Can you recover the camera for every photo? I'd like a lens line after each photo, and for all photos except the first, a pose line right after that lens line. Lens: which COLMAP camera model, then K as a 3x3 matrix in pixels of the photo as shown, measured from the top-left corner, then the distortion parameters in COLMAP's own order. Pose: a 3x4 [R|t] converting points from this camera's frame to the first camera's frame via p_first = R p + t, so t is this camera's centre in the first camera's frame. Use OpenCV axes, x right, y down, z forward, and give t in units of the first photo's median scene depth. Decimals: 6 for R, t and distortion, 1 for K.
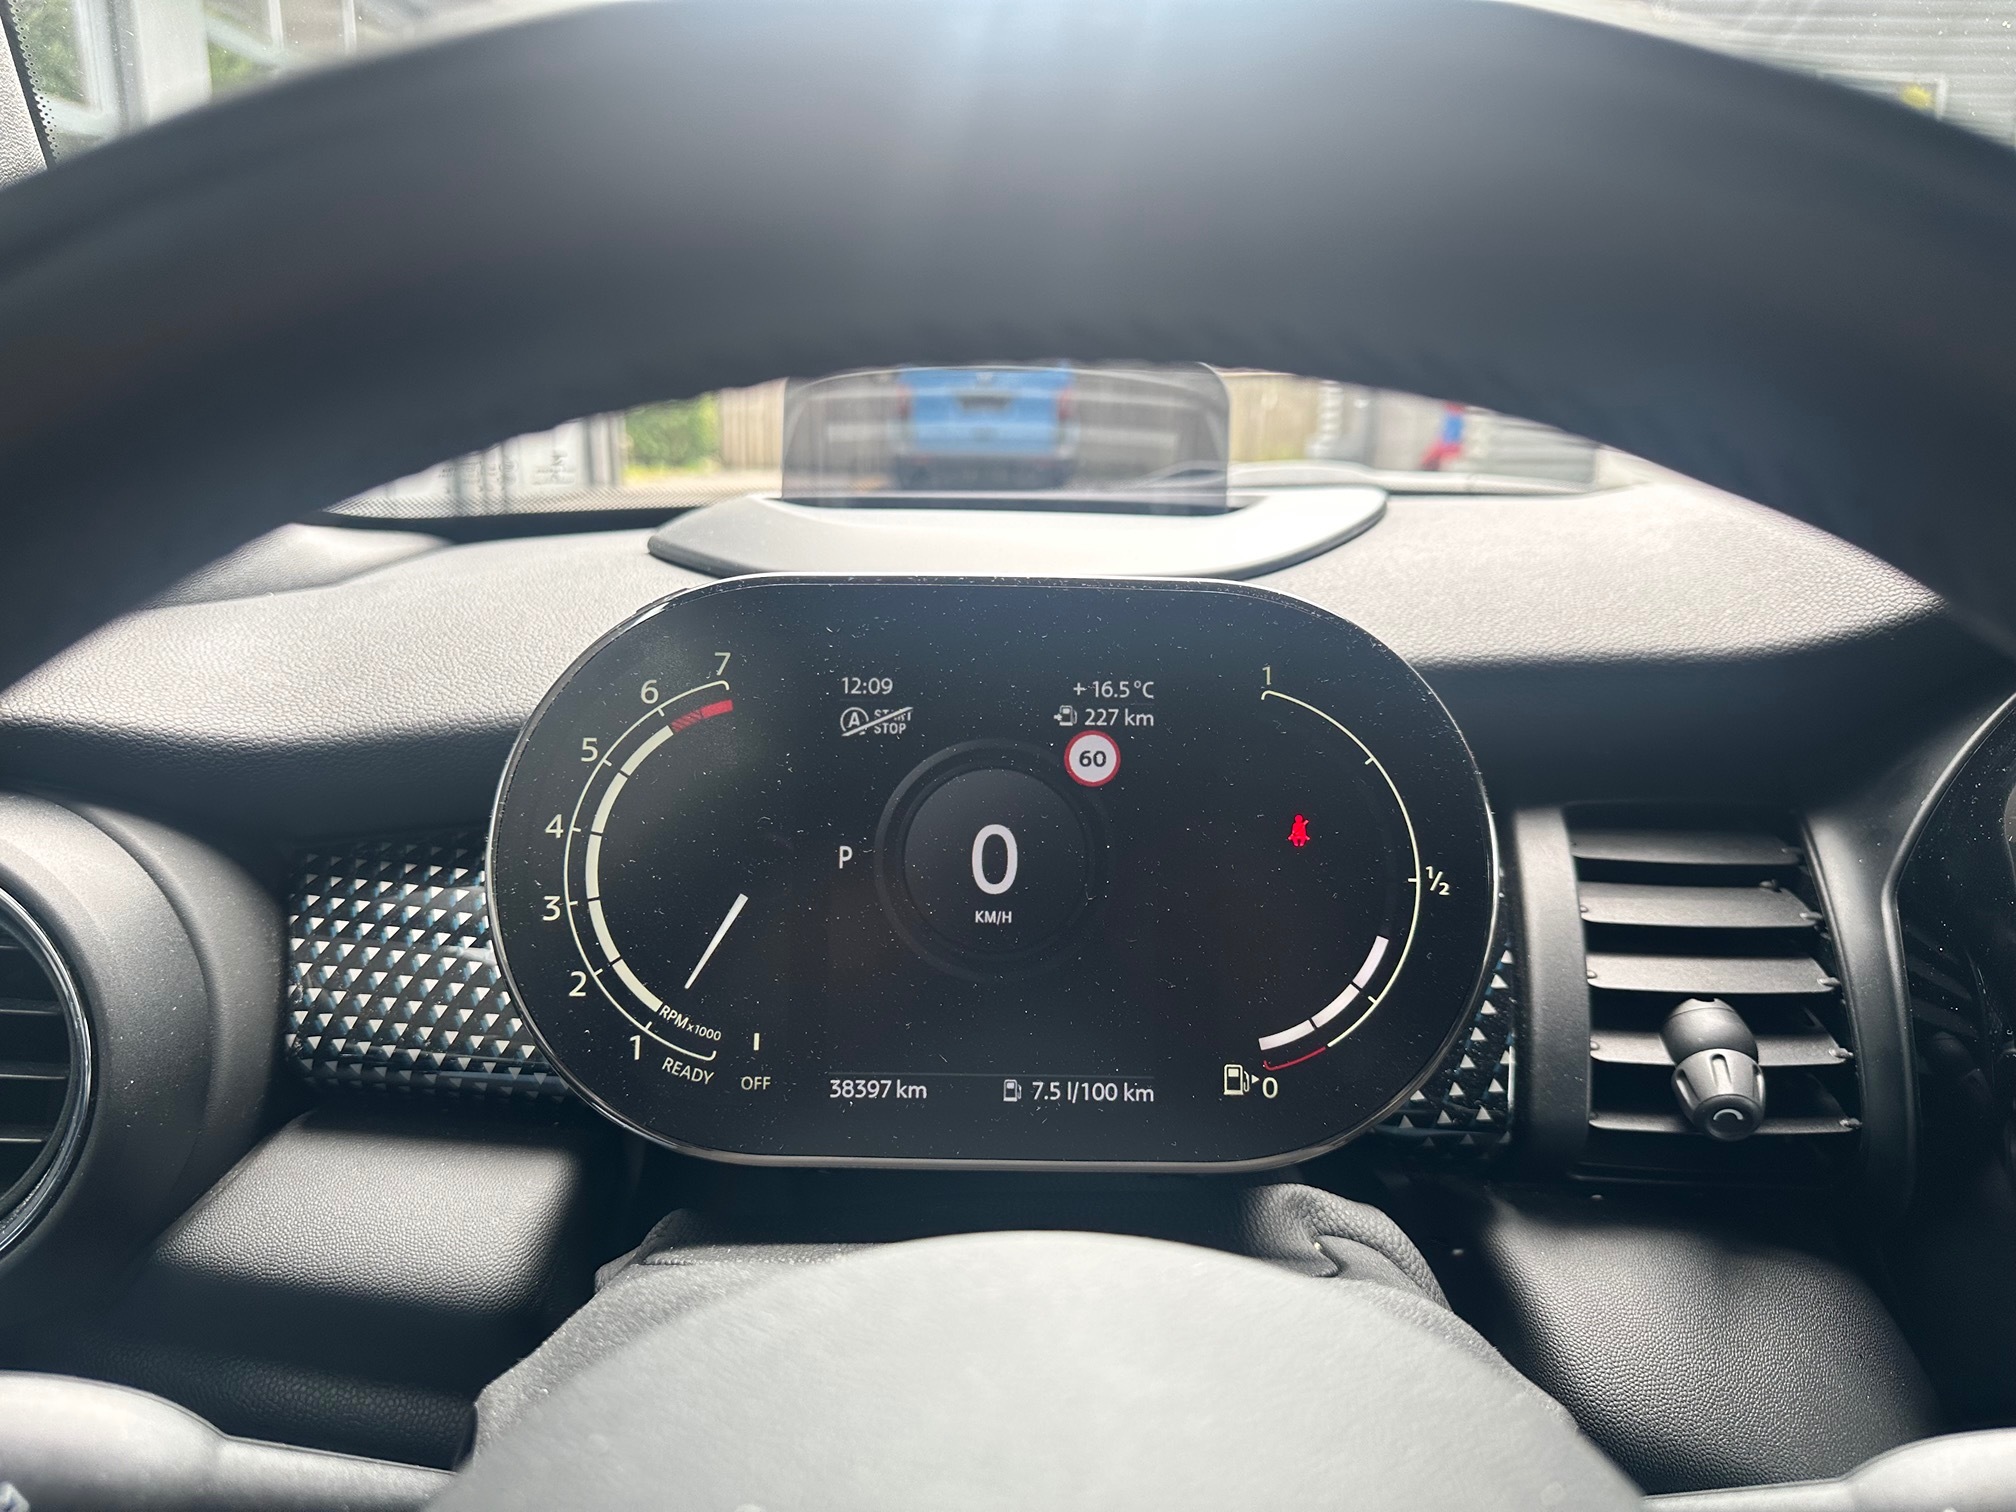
lens RADIAL K [[1420.7, 0, 1008.0], [0, 1420.7, 756.0], [0, 0, 1]] dist [-0.005159, -0.001236]
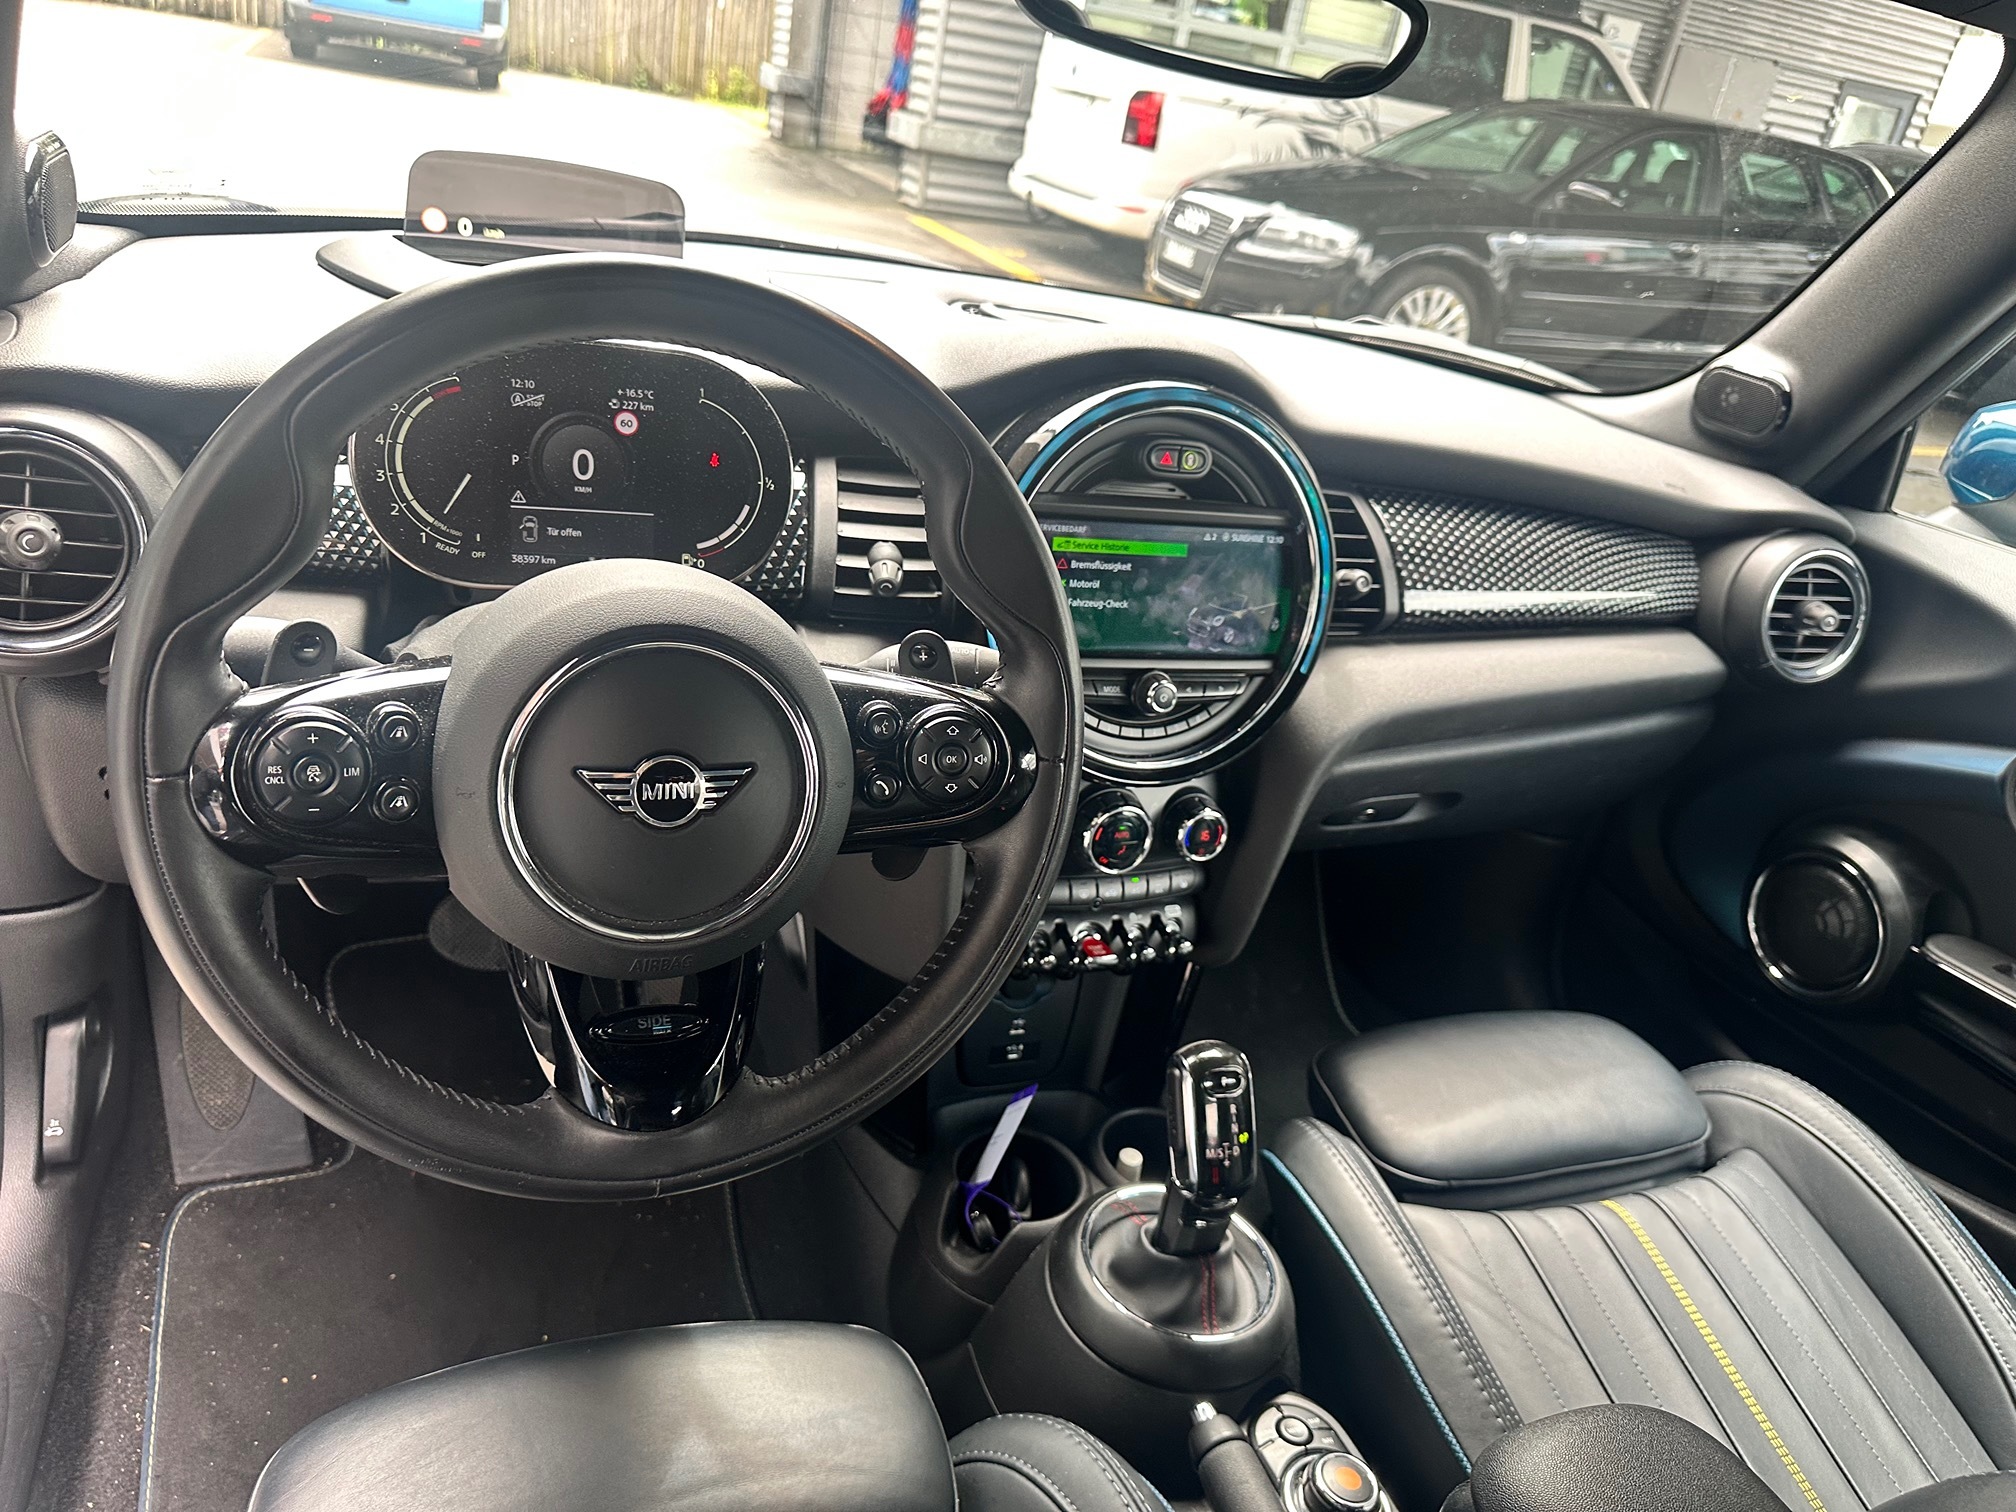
lens RADIAL K [[1424.7, 0, 1019.5], [0, 1424.7, 712.4], [0, 0, 1]] dist [0.081161, -0.181759]
pose [[0.922354, -0.014043, 0.386090, -0.260673], [-0.068333, 0.977654, 0.198803, -0.046613], [-0.380255, -0.209750, 0.900784, -1.465231]]
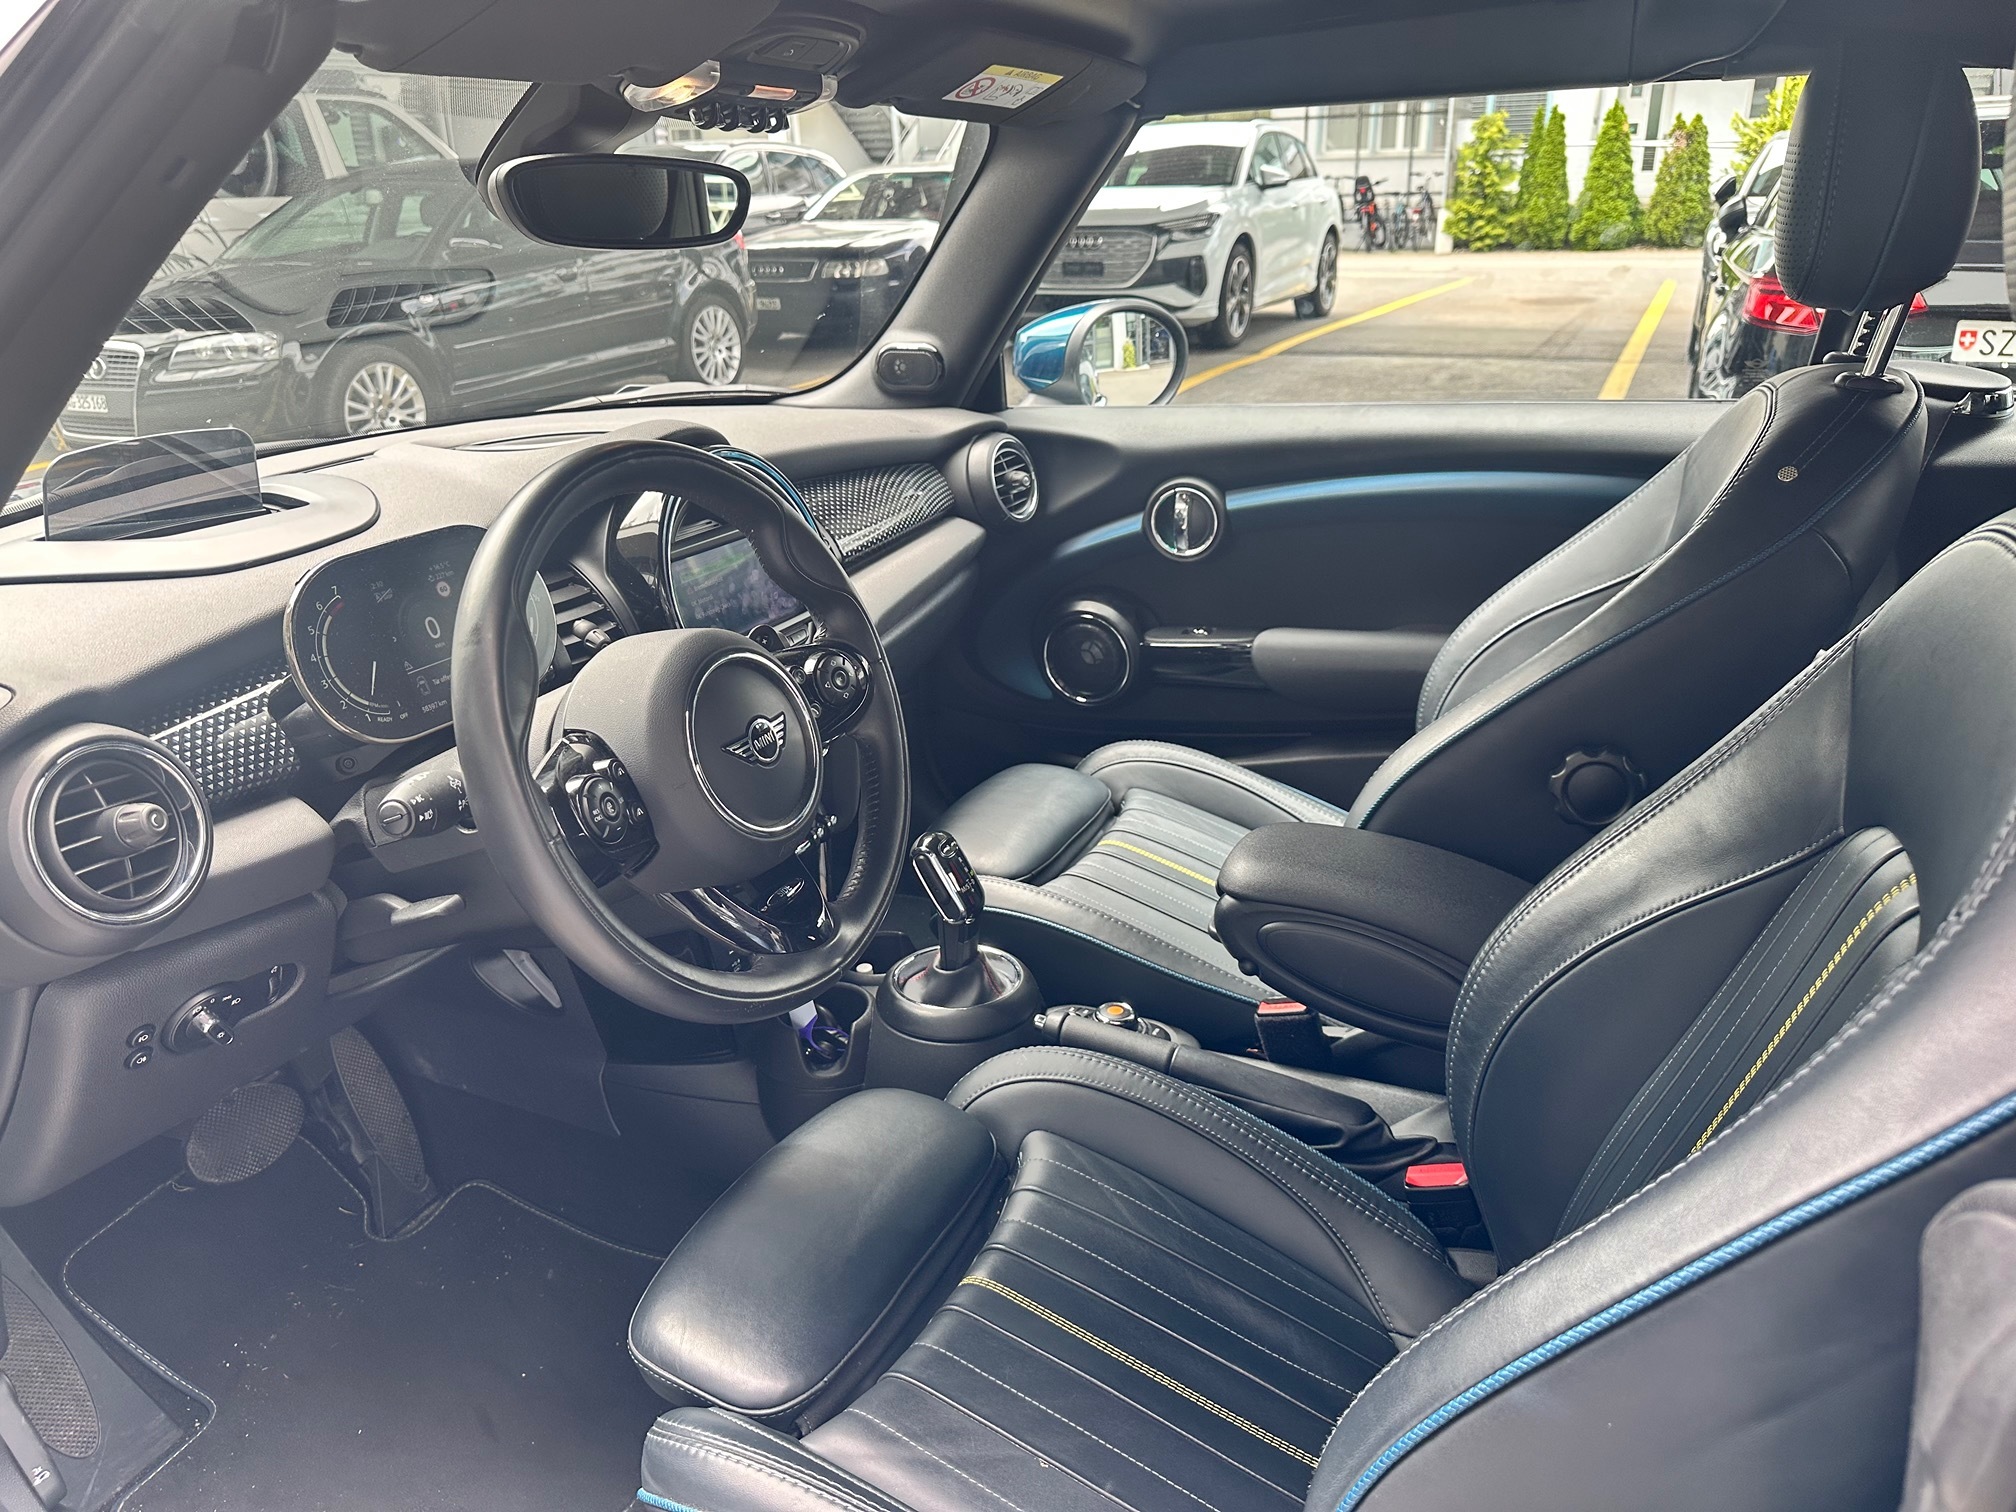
lens RADIAL K [[1395.7, 0, 1008.0], [0, 1395.7, 756.0], [0, 0, 1]] dist [0.001095, -0.058064]
pose [[0.431721, -0.350034, 0.831320, -2.064907], [0.240343, 0.932955, 0.268013, -0.177006], [-0.869397, 0.084096, 0.486905, -1.540893]]
